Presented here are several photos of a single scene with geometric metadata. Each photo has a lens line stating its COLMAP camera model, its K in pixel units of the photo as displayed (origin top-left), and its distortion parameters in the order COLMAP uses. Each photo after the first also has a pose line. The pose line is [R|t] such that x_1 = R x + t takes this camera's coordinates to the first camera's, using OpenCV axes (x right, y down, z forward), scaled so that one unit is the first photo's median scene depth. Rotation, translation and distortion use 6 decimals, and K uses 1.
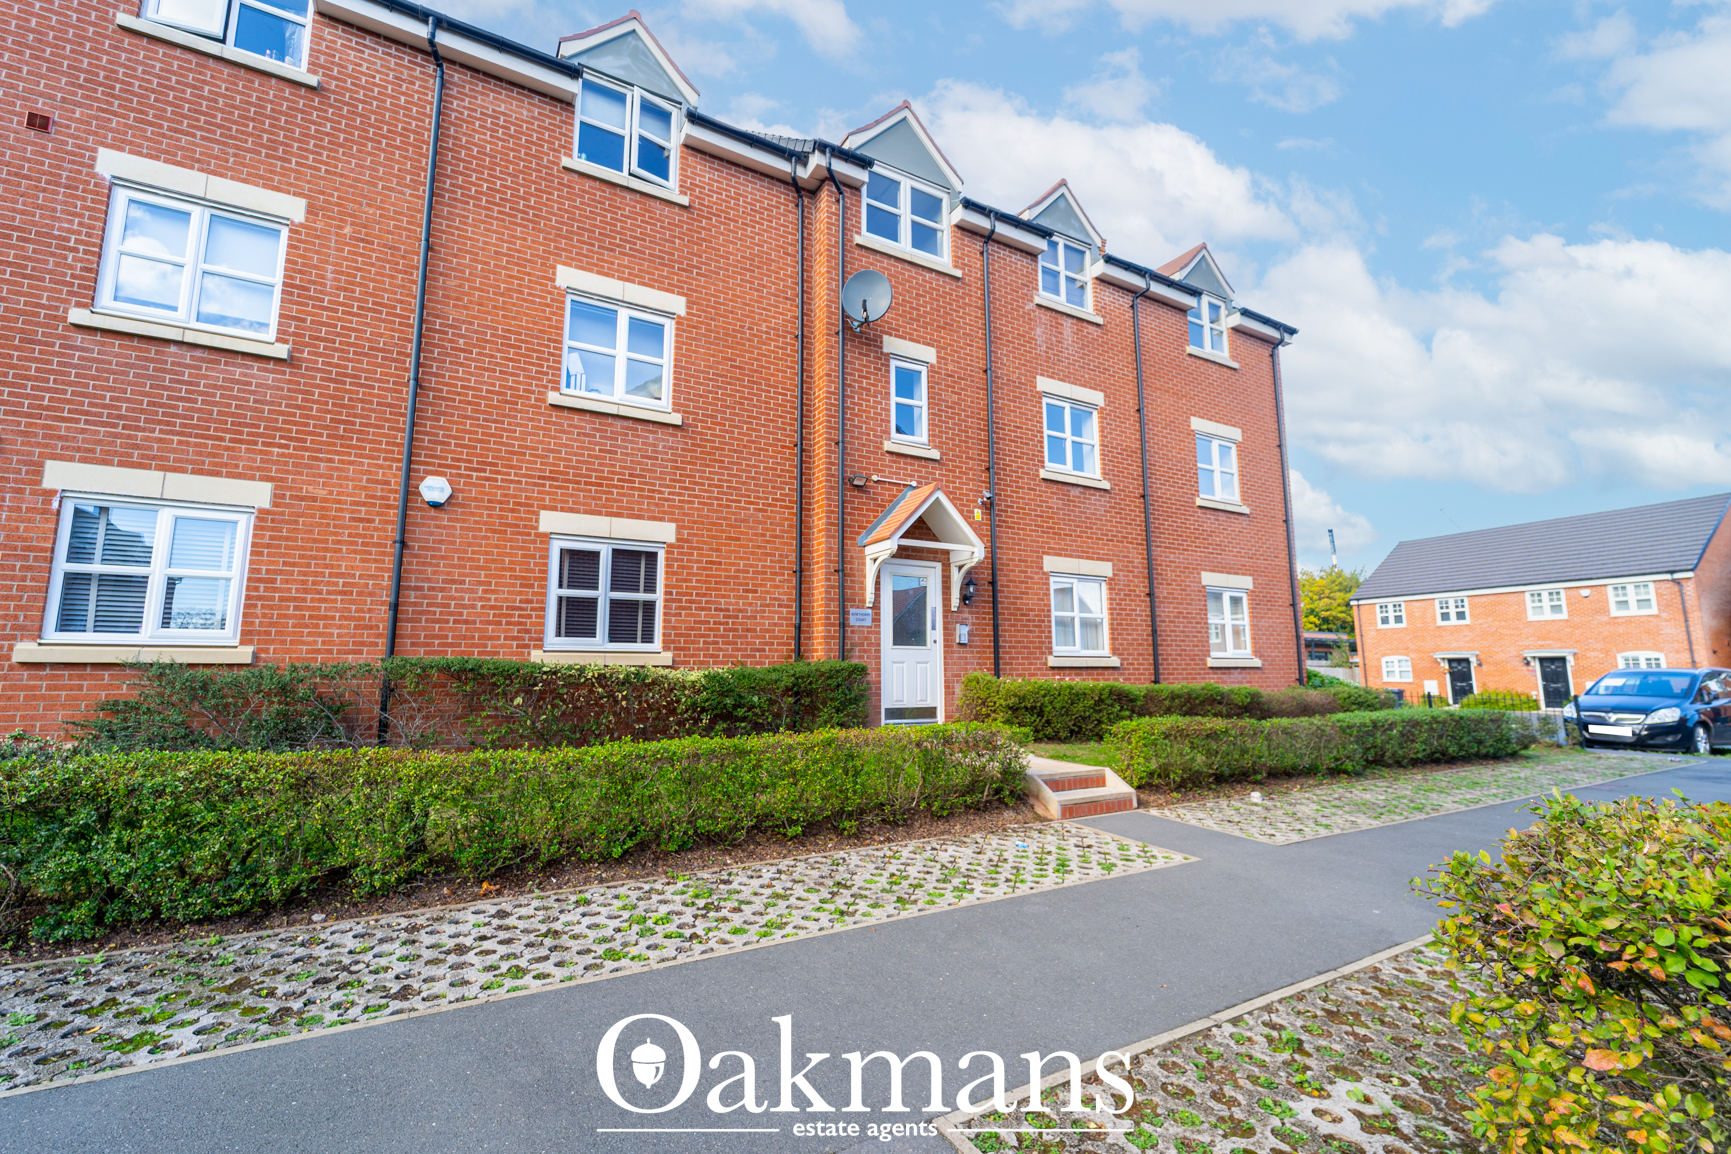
lens RADIAL K [[707.4, 0, 868.6], [0, 707.4, 579.6], [0, 0, 1]] dist [0.007445, -0.003588]
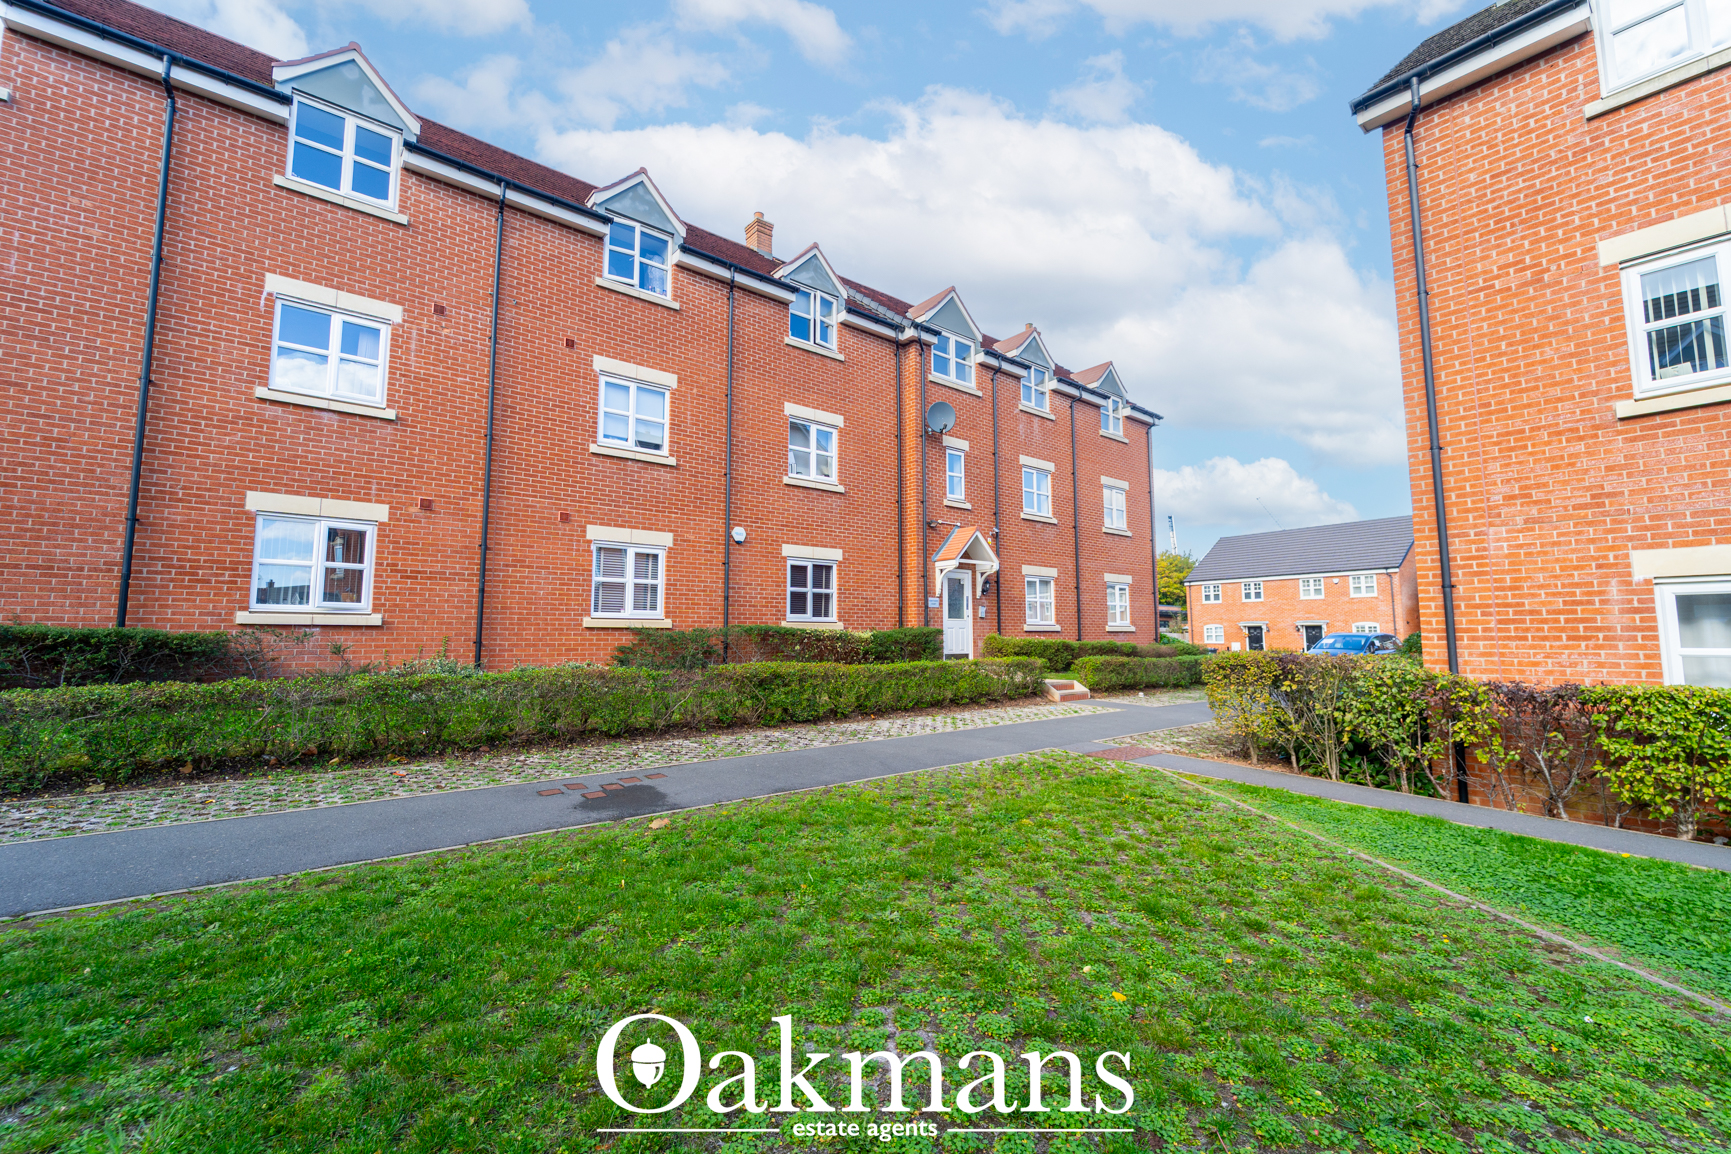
lens RADIAL K [[707.4, 0, 854.7], [0, 707.4, 581.6], [0, 0, 1]] dist [0.007445, -0.003588]
pose [[0.986666, 0.013002, 0.162238, -0.466652], [-0.021213, 0.998575, 0.048978, -0.076815], [-0.161370, -0.051766, 0.985535, -0.663729]]
